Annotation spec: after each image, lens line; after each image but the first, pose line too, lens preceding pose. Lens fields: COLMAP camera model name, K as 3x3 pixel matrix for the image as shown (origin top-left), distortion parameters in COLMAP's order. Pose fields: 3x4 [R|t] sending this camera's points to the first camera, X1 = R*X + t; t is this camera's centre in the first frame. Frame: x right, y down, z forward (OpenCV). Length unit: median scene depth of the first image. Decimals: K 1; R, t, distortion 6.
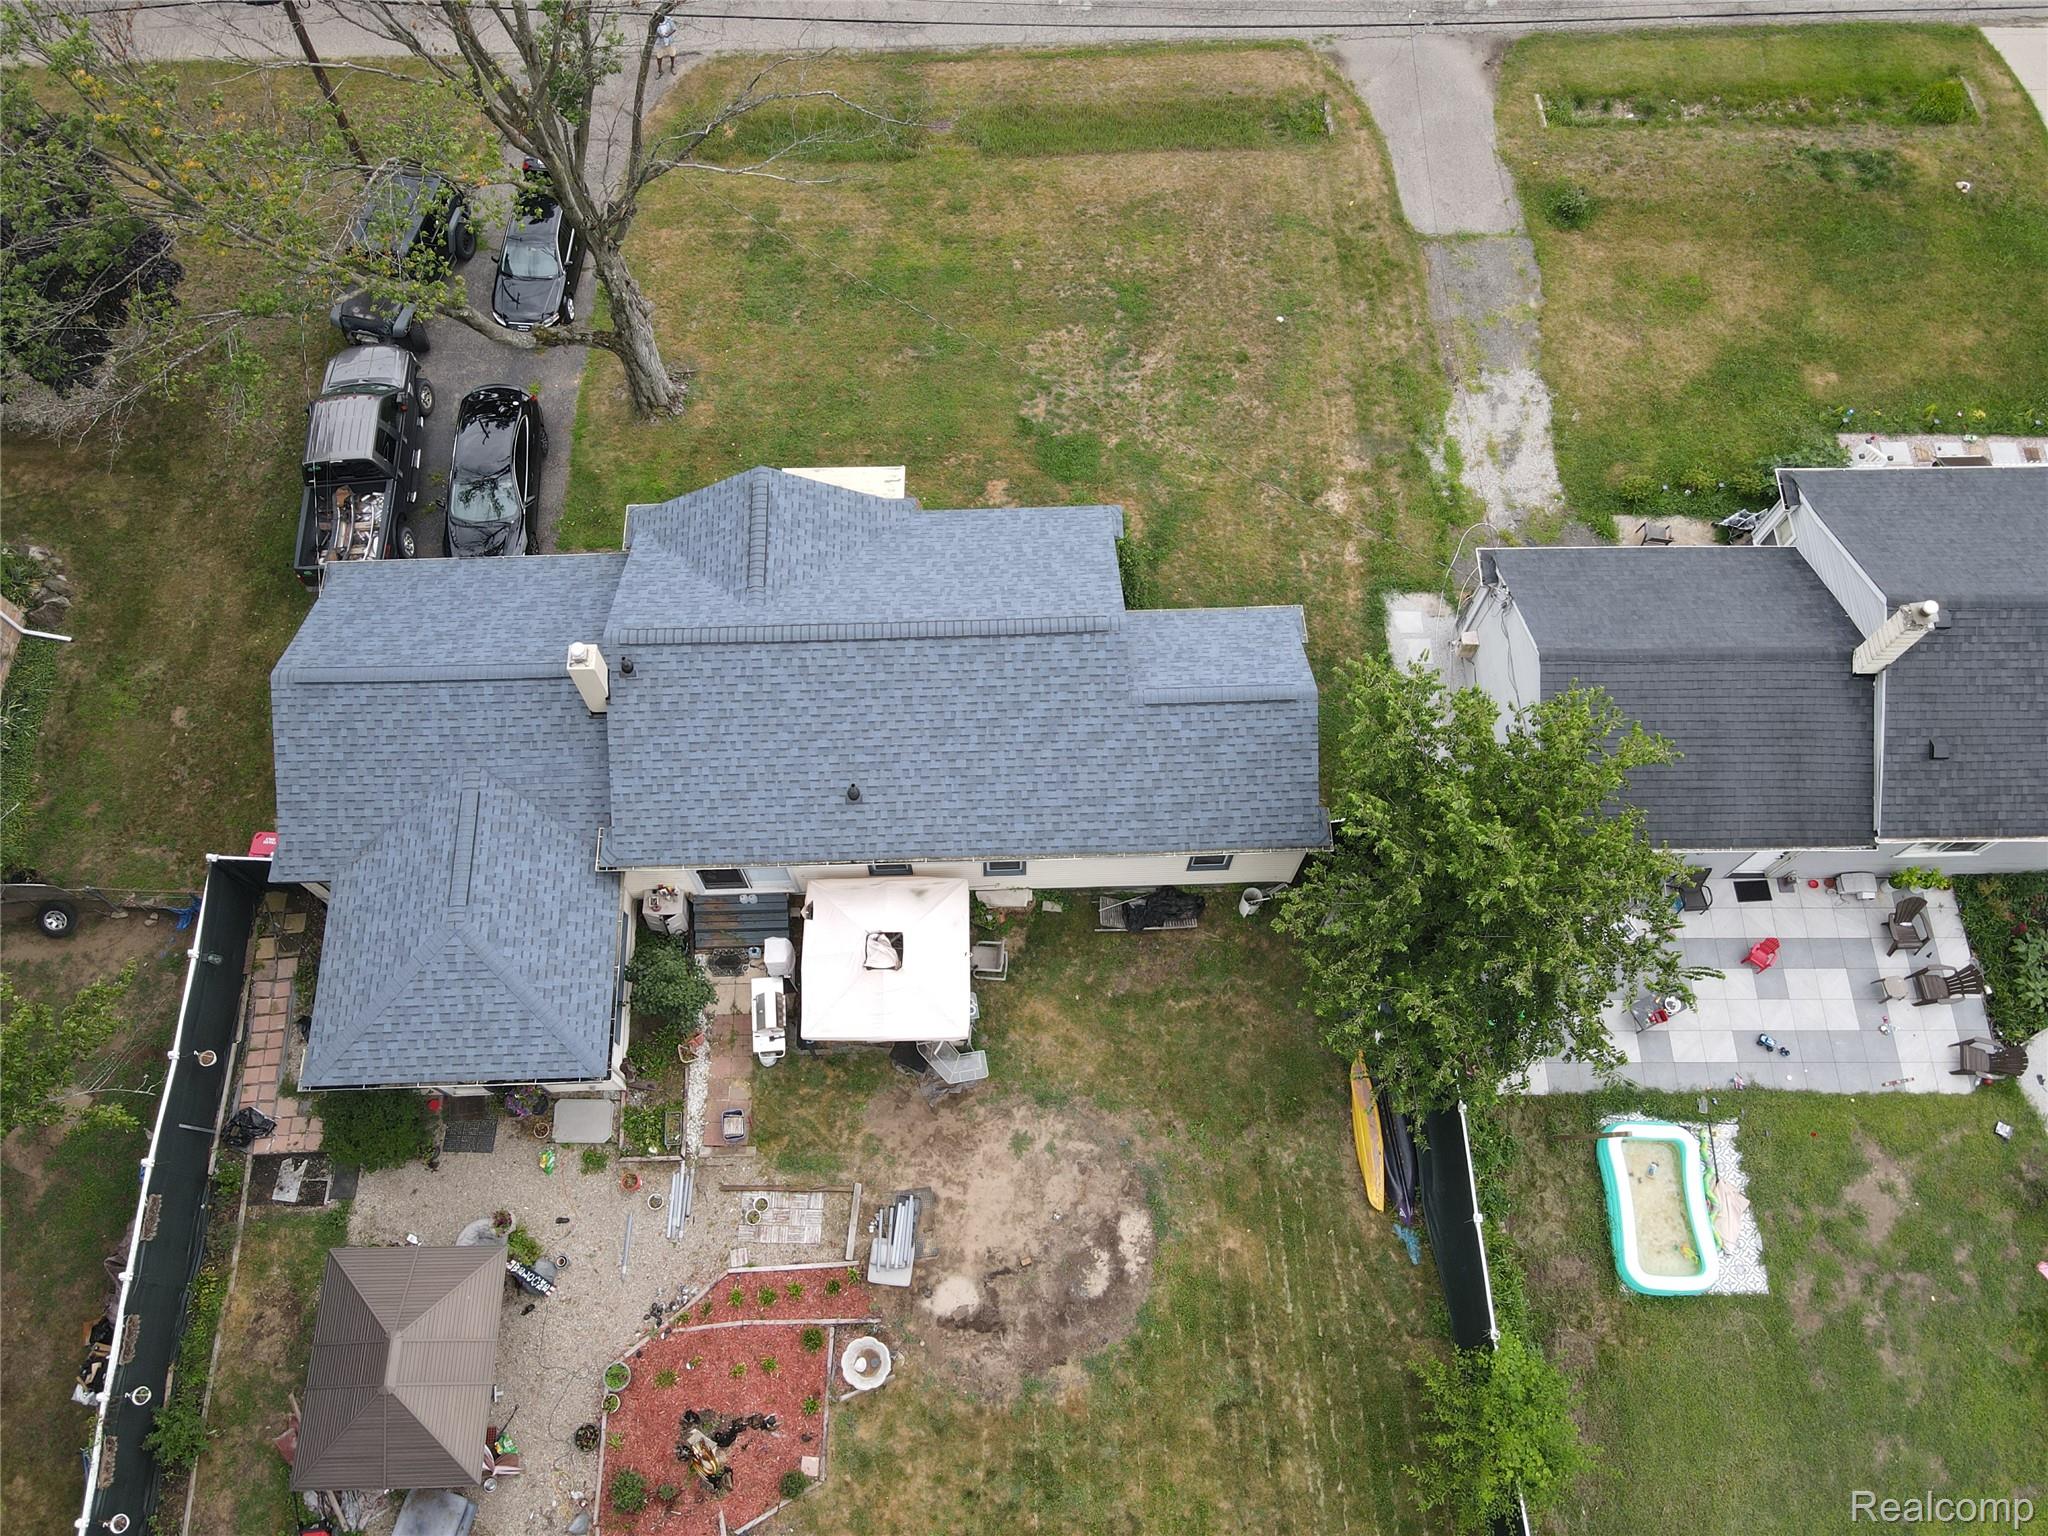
lens RADIAL K [[1510.3, 0, 1005.4], [0, 1510.3, 771.7], [0, 0, 1]] dist [-0.018756, 0.086846]
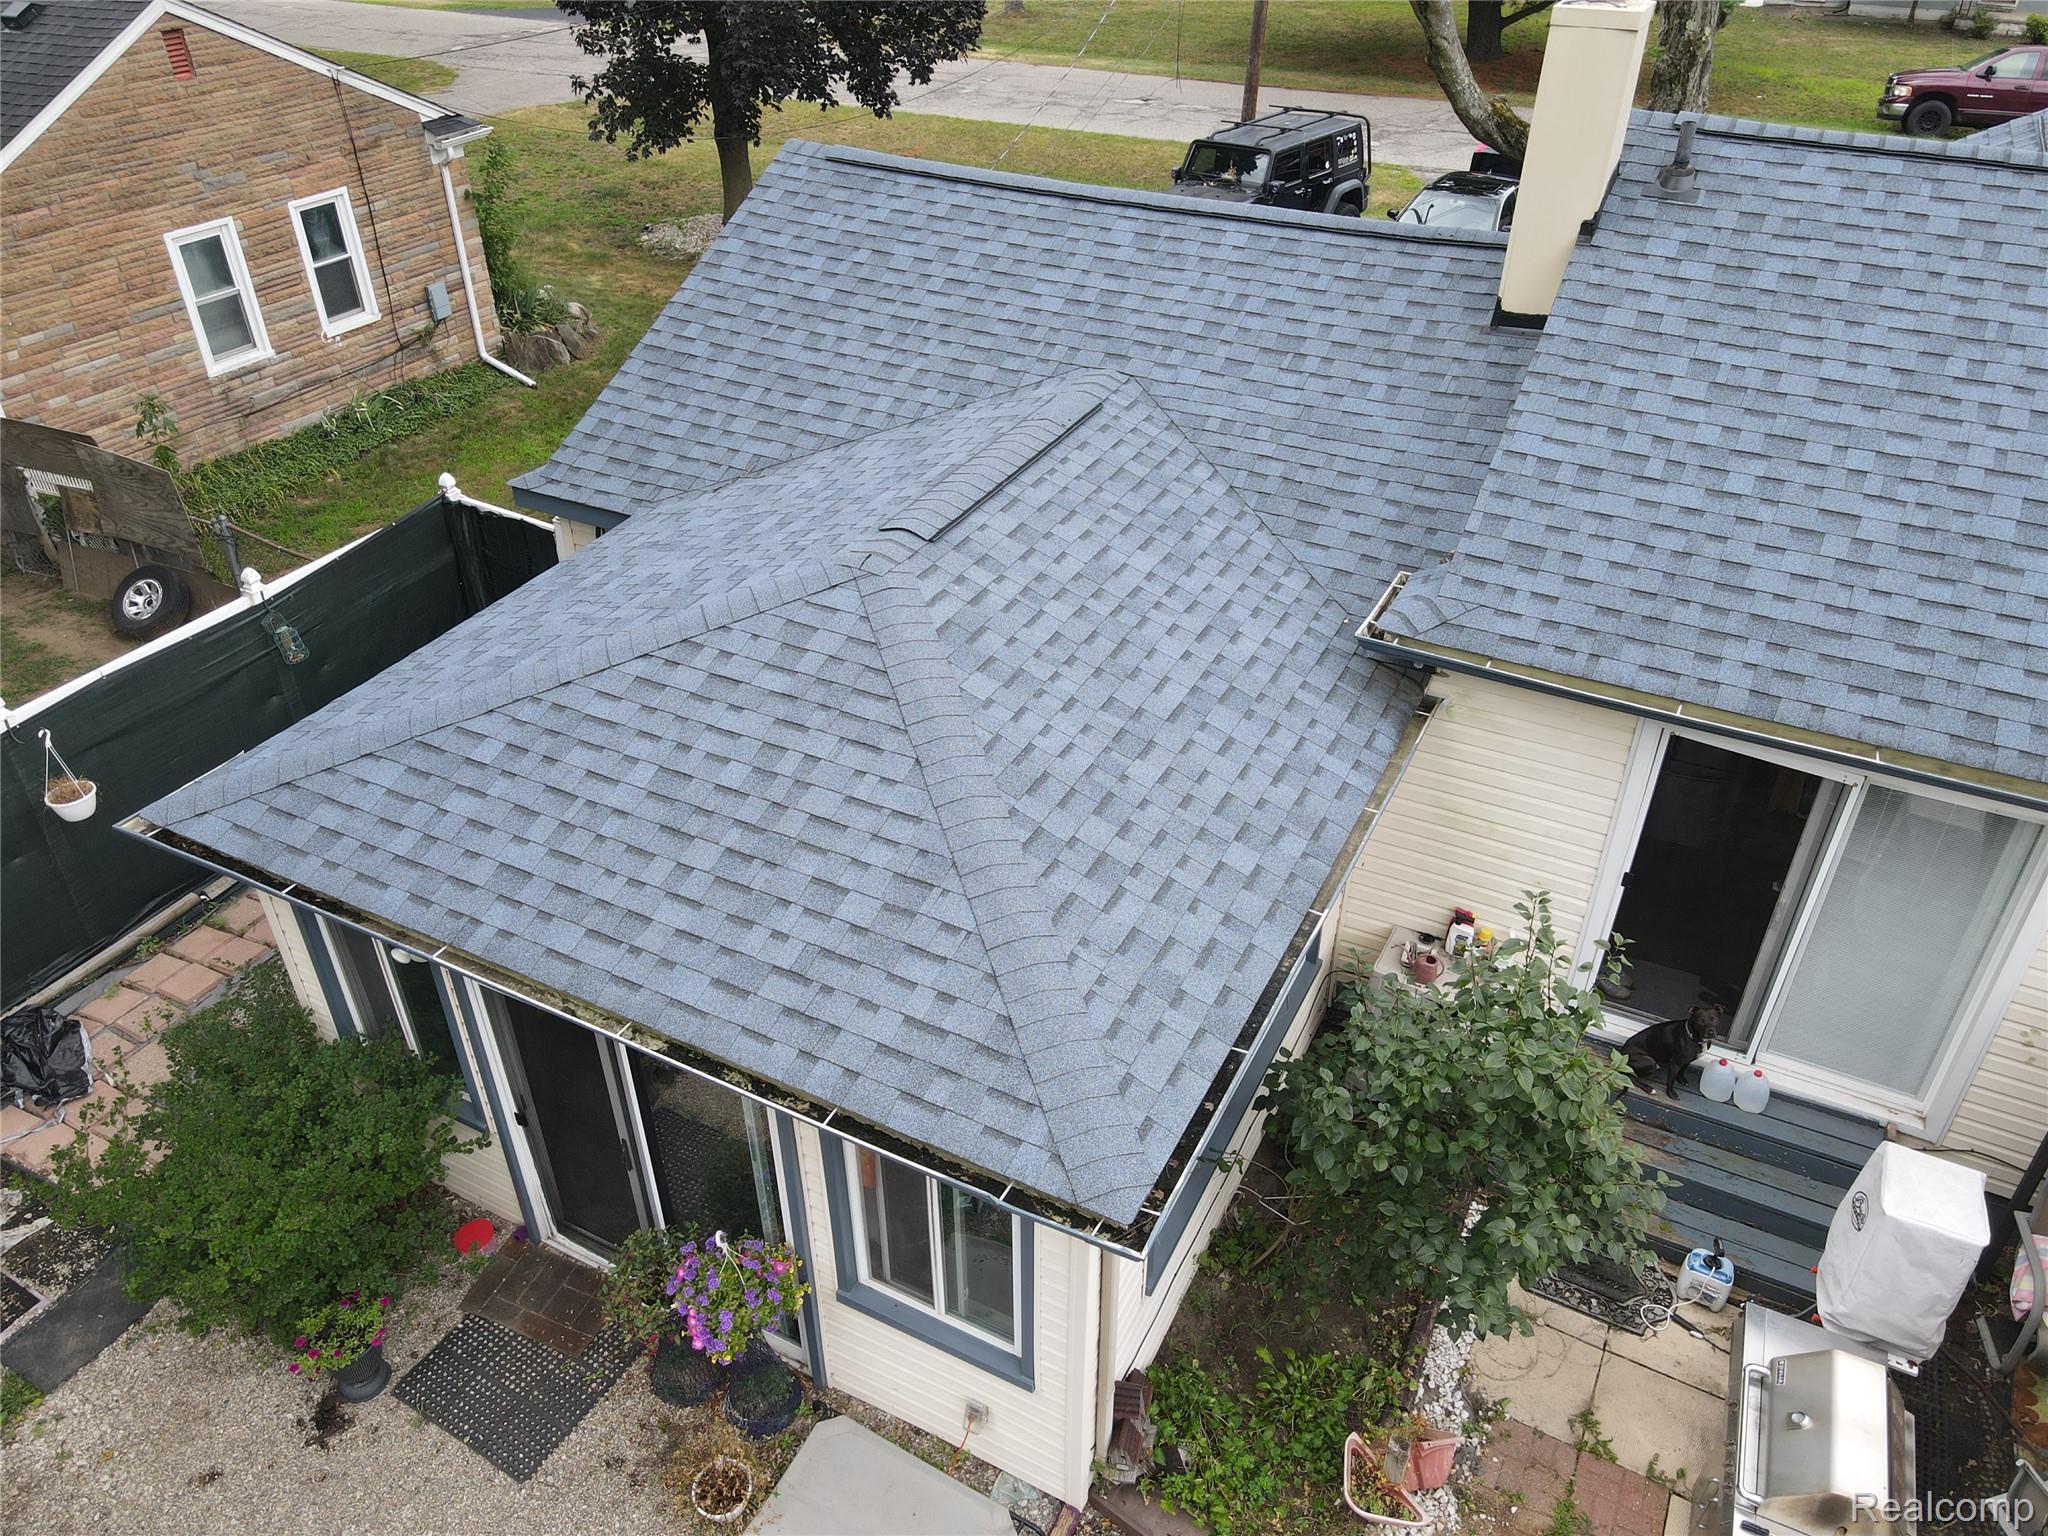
lens RADIAL K [[1508.7, 0, 1007.0], [0, 1508.7, 767.6], [0, 0, 1]] dist [-0.001230, 0.028542]
pose [[0.869450, 0.278086, -0.408320, -0.205059], [-0.451299, 0.783316, -0.427488, 0.237929], [0.200965, 0.555954, 0.806553, 0.768850]]
